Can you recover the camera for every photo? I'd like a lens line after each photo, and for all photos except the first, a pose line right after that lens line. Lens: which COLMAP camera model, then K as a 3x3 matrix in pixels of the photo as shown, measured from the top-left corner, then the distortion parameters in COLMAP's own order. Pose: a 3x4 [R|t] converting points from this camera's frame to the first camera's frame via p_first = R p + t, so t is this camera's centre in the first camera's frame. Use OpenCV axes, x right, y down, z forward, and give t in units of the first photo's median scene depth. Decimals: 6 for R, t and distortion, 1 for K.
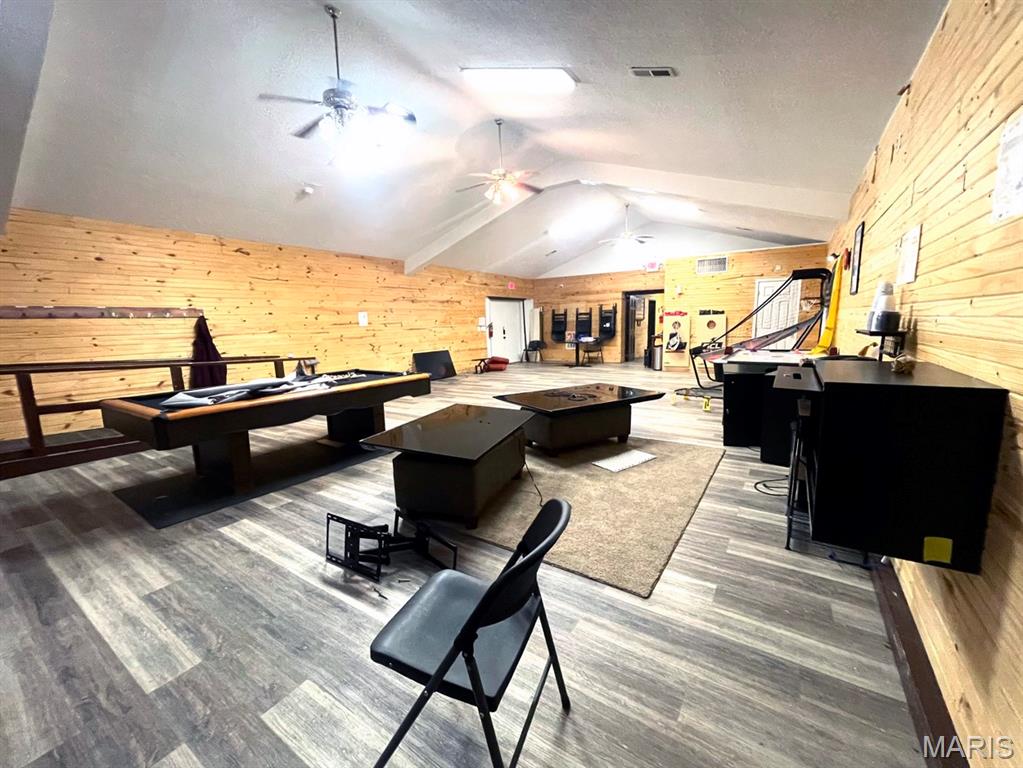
lens RADIAL K [[419.3, 0, 509.0], [0, 419.3, 385.4], [0, 0, 1]] dist [-0.000009, 0.000139]
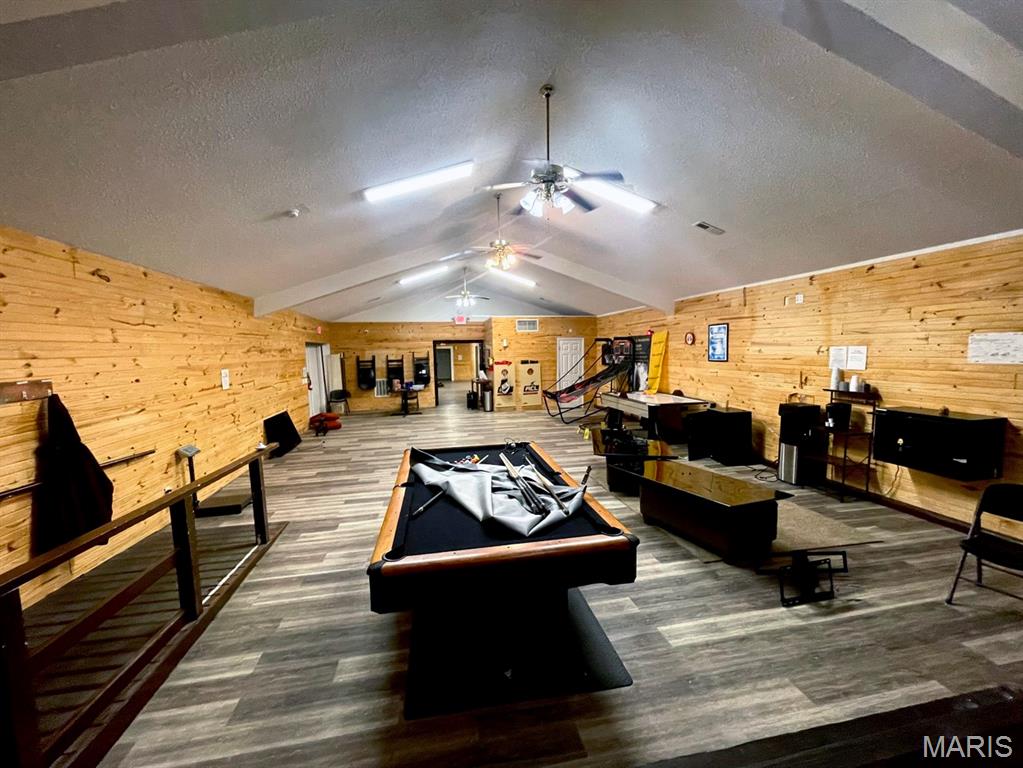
lens RADIAL K [[419.3, 0, 507.4], [0, 419.3, 388.8], [0, 0, 1]] dist [-0.000009, 0.000139]
pose [[0.707721, -0.054956, 0.704351, -0.379775], [0.107114, 0.993791, -0.030087, -0.053479], [-0.698325, 0.096739, 0.709214, 0.135190]]
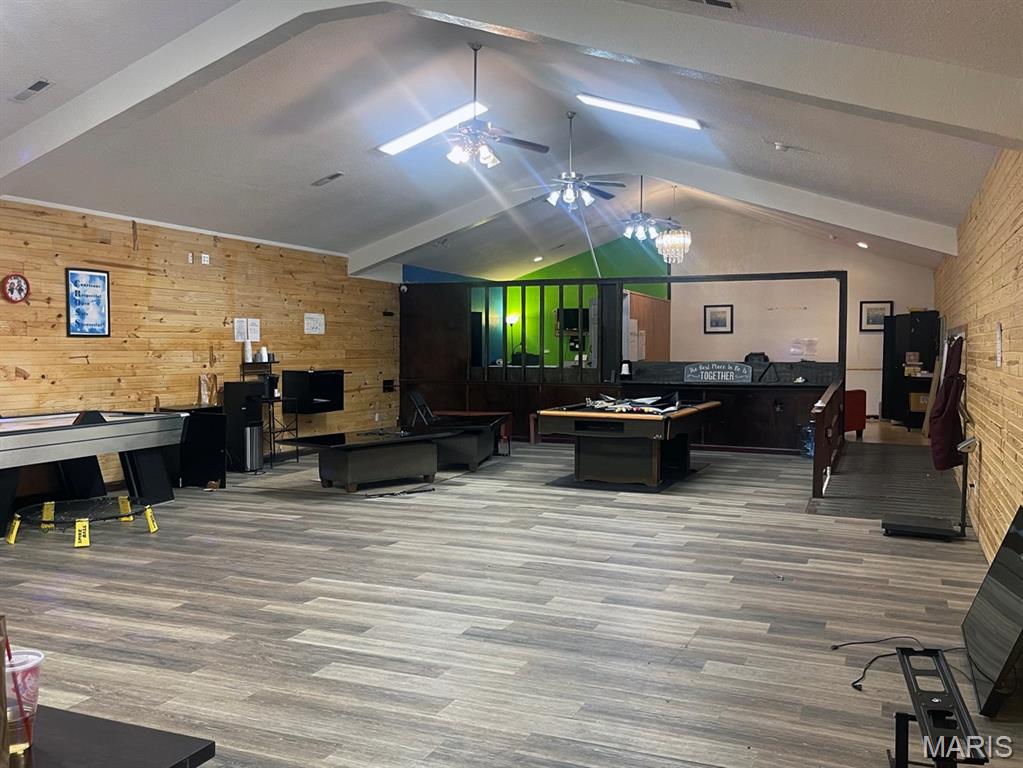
lens RADIAL K [[904.2, 0, 513.3], [0, 904.2, 381.0], [0, 0, 1]] dist [0.062059, -0.071563]
pose [[-0.981356, 0.031488, -0.189604, 0.095860], [-0.005572, 0.981413, 0.191827, -0.193198], [0.192120, 0.189307, -0.962940, 1.181033]]
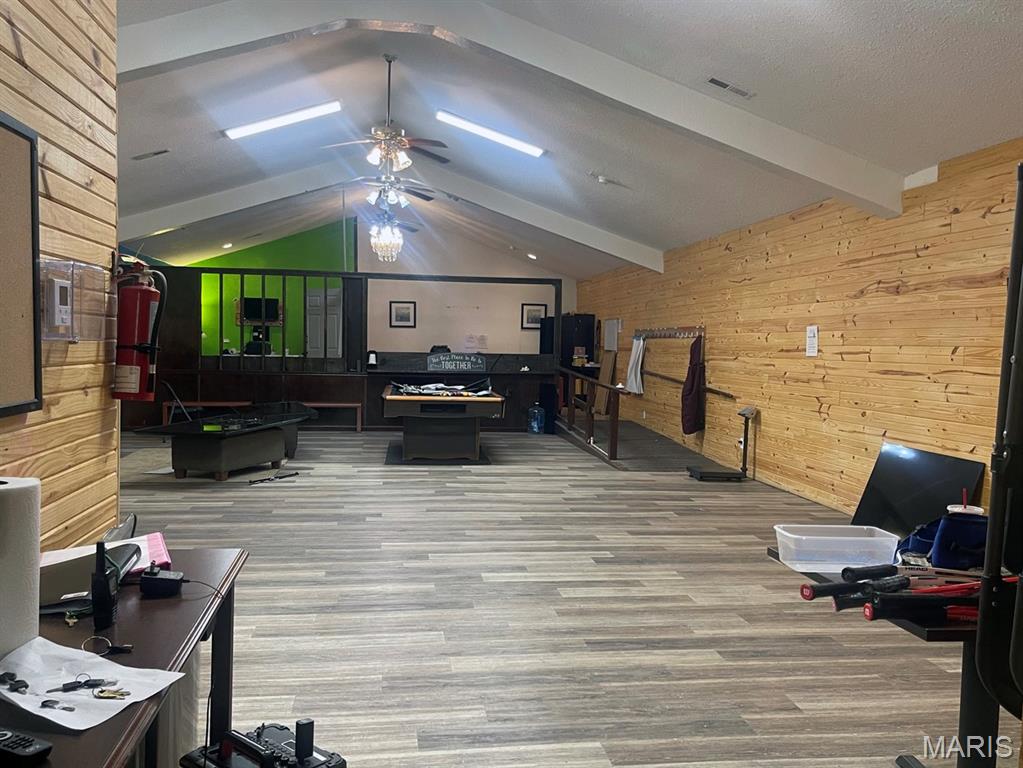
lens RADIAL K [[904.2, 0, 516.6], [0, 904.2, 393.6], [0, 0, 1]] dist [0.062059, -0.071563]
pose [[-0.747230, 0.048098, -0.662823, 0.406778], [-0.099846, 0.977931, 0.183524, -0.188050], [0.657023, 0.203315, -0.725937, 1.132972]]
